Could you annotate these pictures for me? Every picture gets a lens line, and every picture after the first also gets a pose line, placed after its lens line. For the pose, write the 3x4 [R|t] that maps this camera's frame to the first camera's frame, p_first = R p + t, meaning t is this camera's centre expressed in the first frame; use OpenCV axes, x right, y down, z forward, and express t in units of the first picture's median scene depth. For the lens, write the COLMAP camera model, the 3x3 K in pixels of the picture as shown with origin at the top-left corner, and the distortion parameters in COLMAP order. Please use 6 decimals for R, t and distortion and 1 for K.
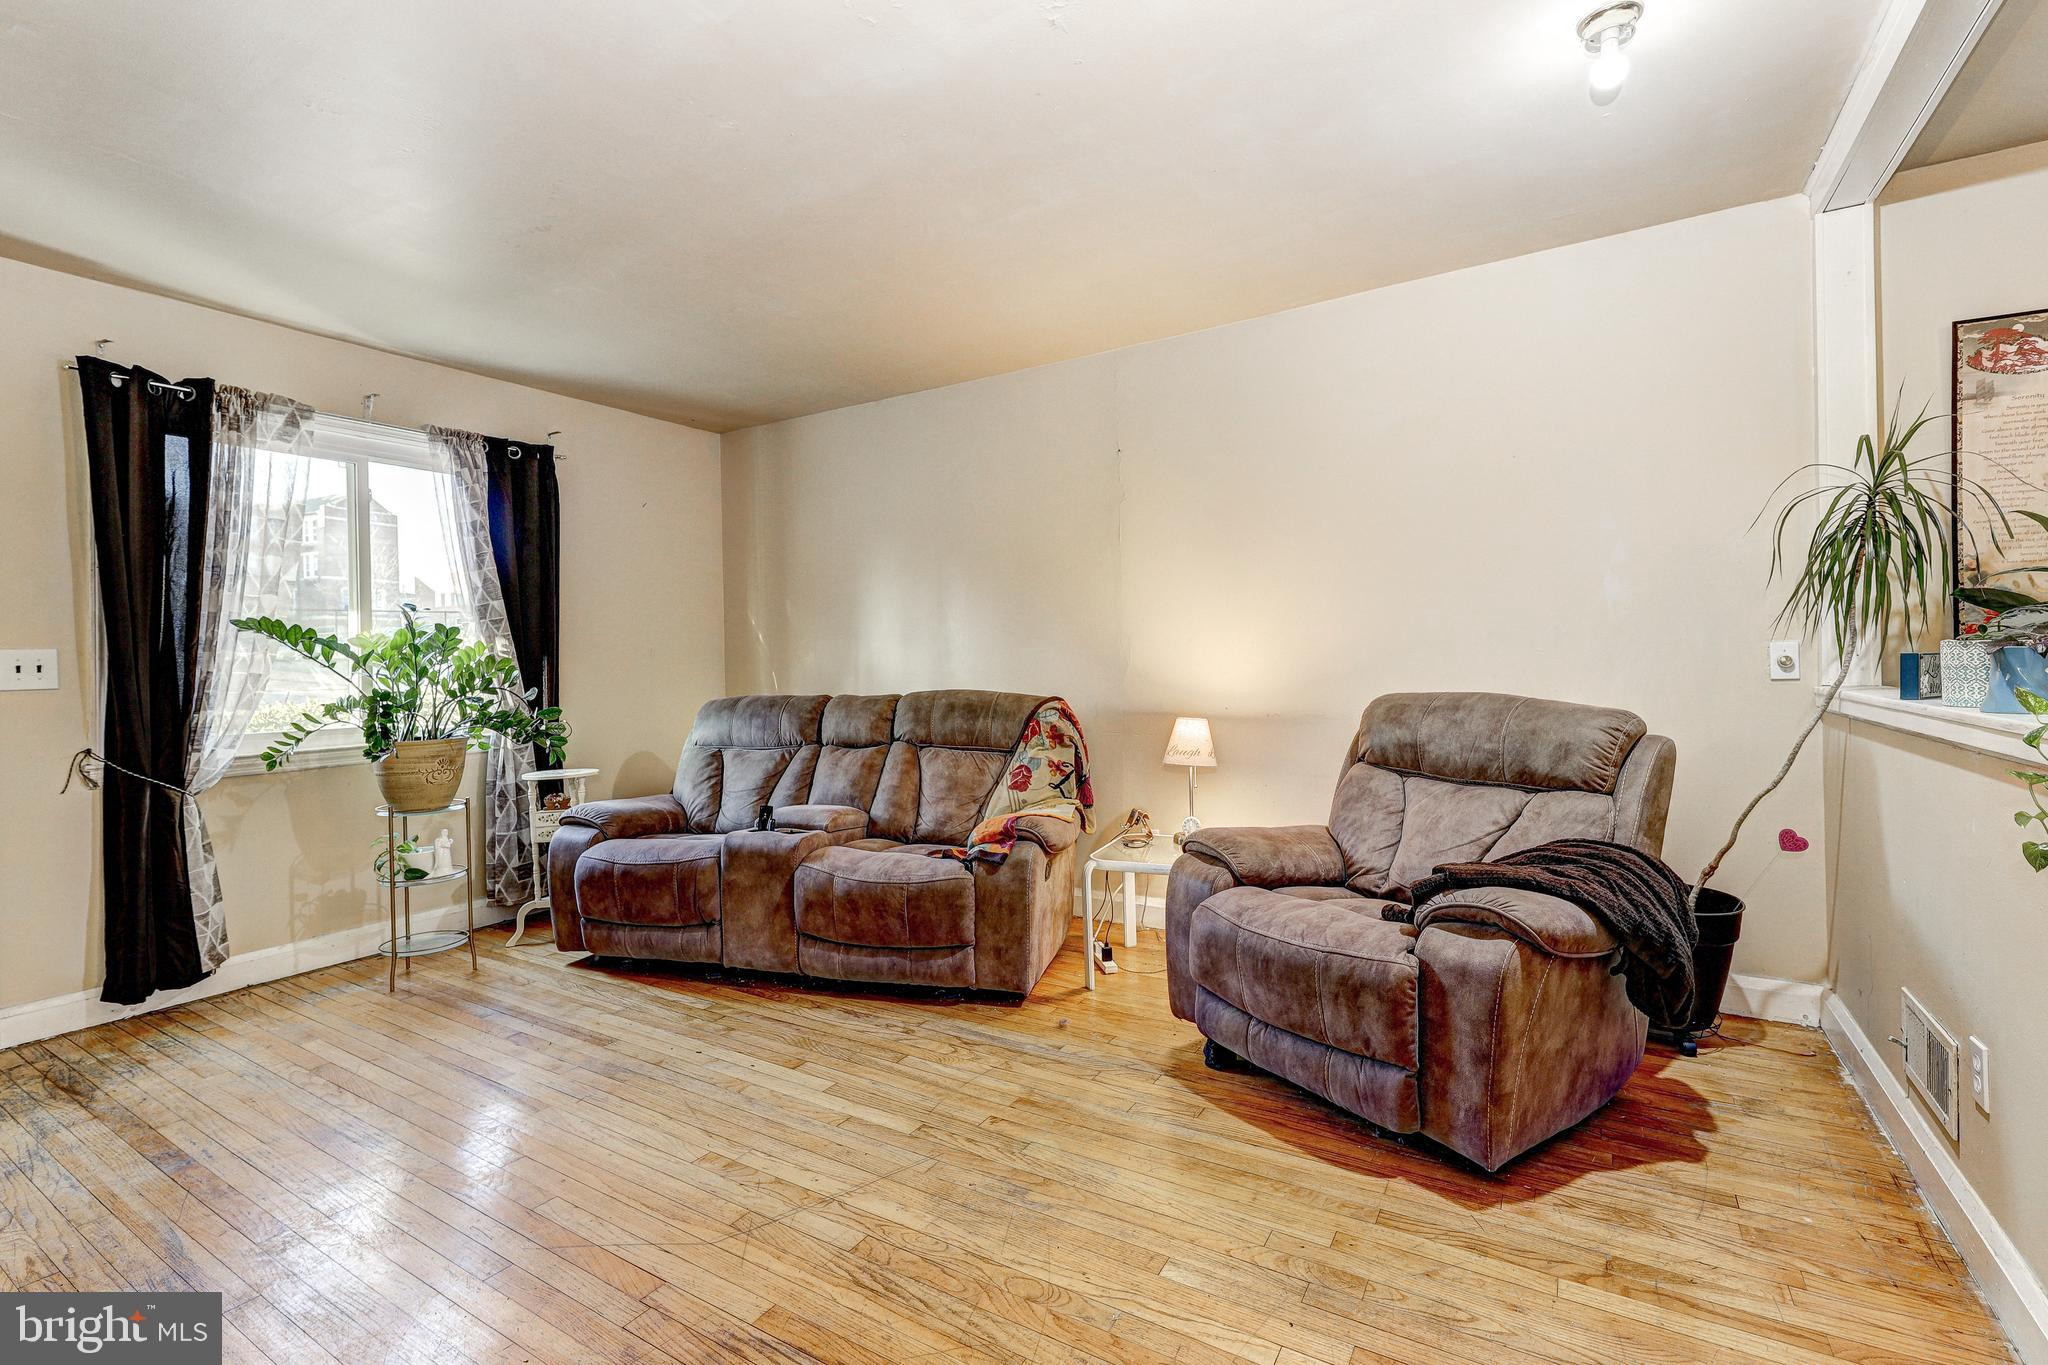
lens RADIAL K [[908.1, 0, 1037.2], [0, 908.1, 666.8], [0, 0, 1]] dist [-0.000221, -0.001321]
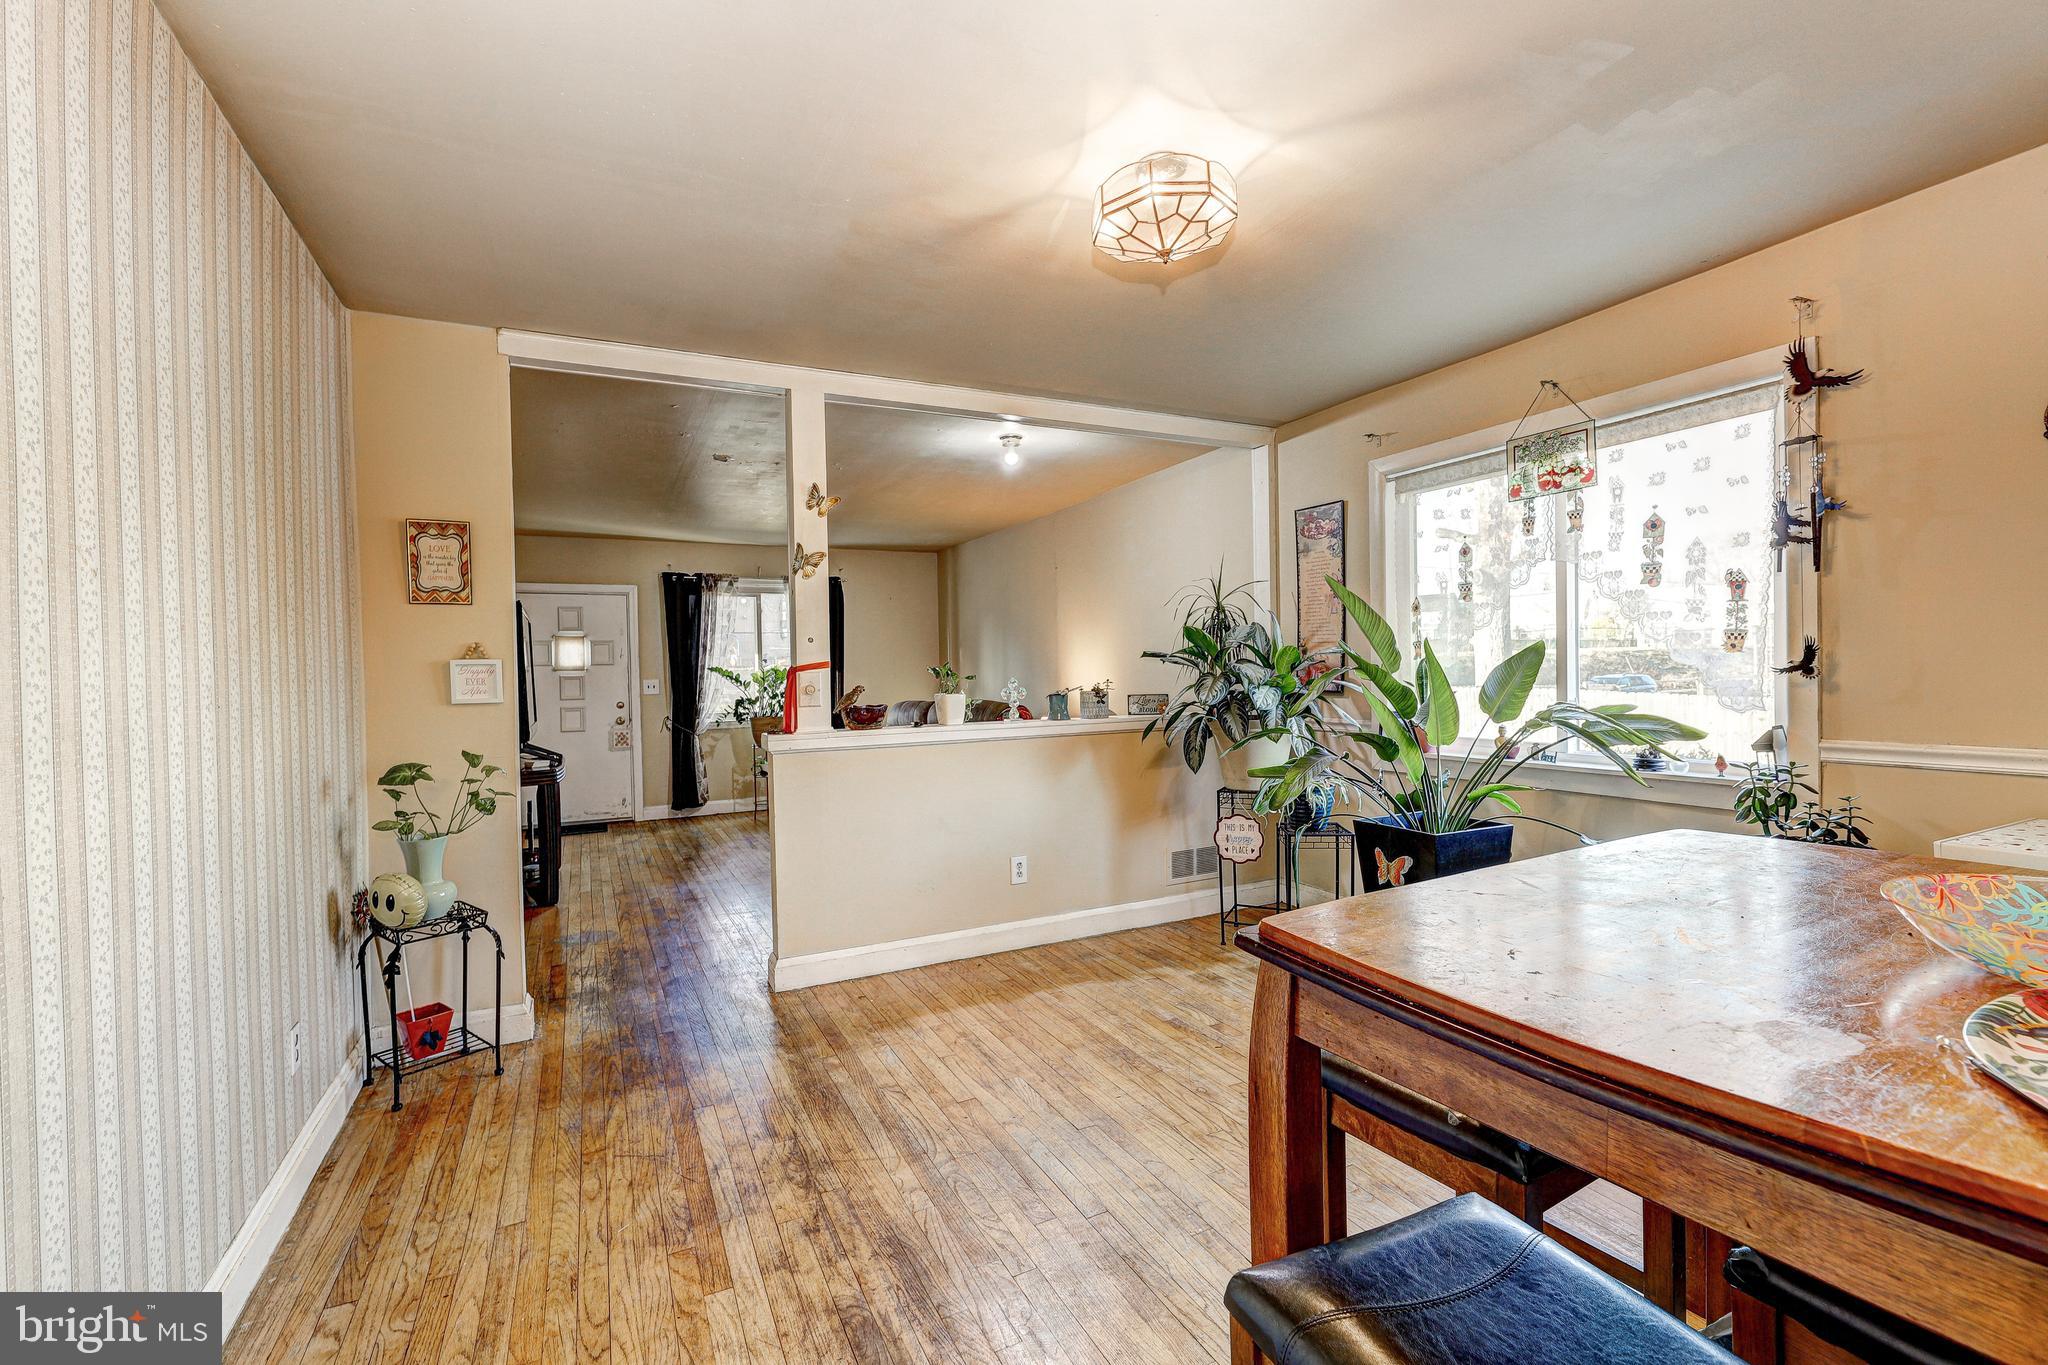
lens RADIAL K [[909.3, 0, 1034.4], [0, 909.3, 683.6], [0, 0, 1]] dist [-0.001819, 0.000715]
pose [[0.846191, 0.009775, -0.532791, 1.295429], [0.001260, 0.999792, 0.020343, -0.059012], [0.532879, -0.017885, 0.846002, -0.696120]]
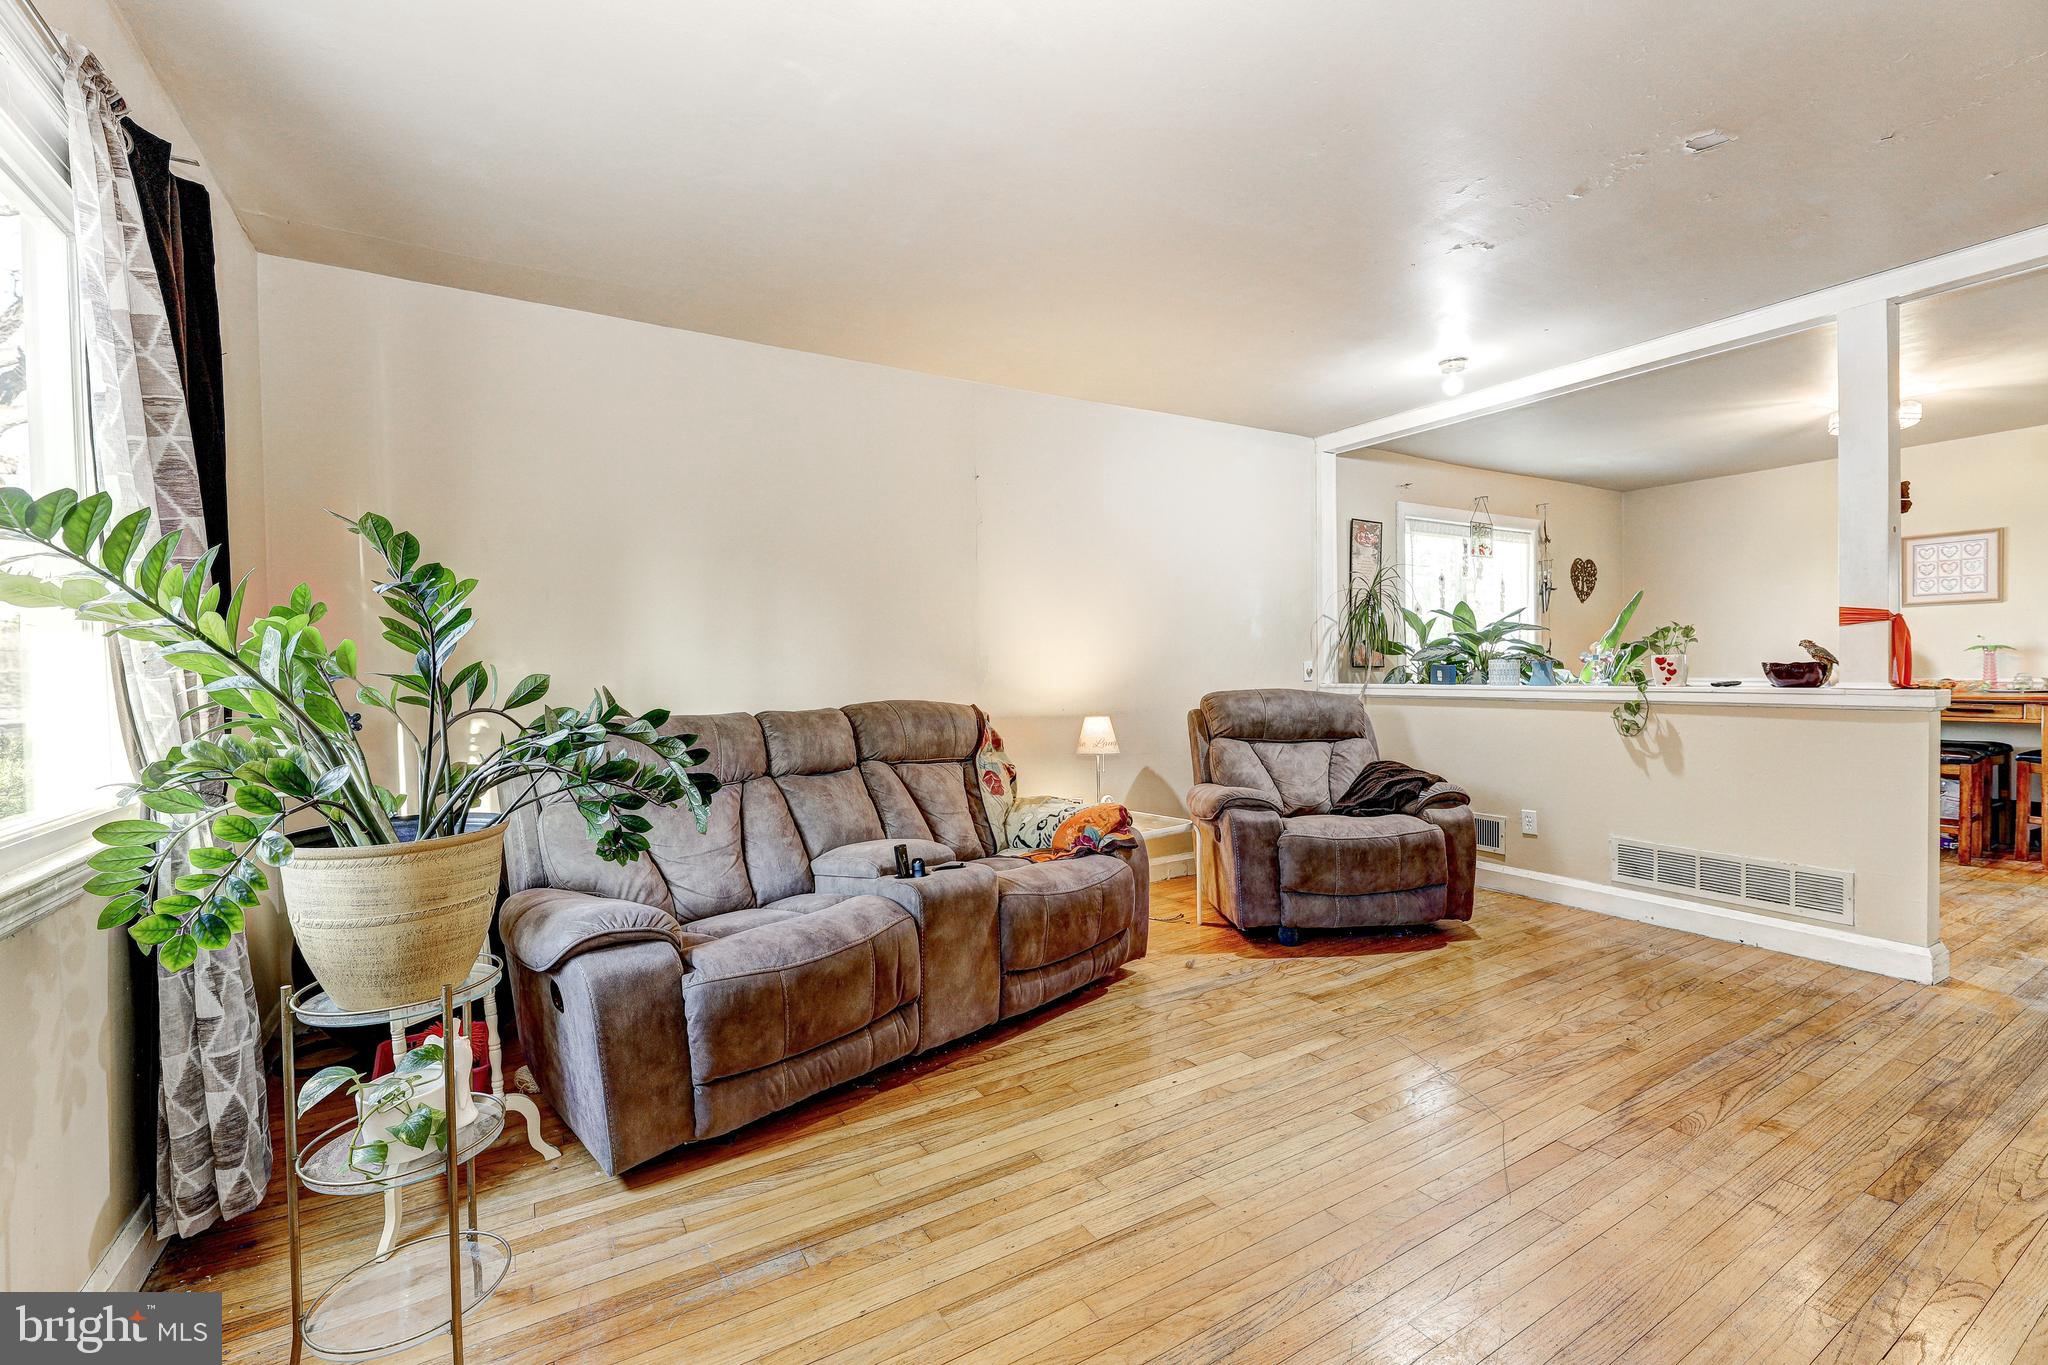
lens RADIAL K [[857.7, 0, 1036.9], [0, 857.7, 688.9], [0, 0, 1]] dist [0.000987, 0.000386]
pose [[0.461887, -0.009549, 0.886887, -1.009584], [0.010117, 0.999934, 0.005498, 0.013898], [-0.886881, 0.006433, 0.461953, 0.603149]]
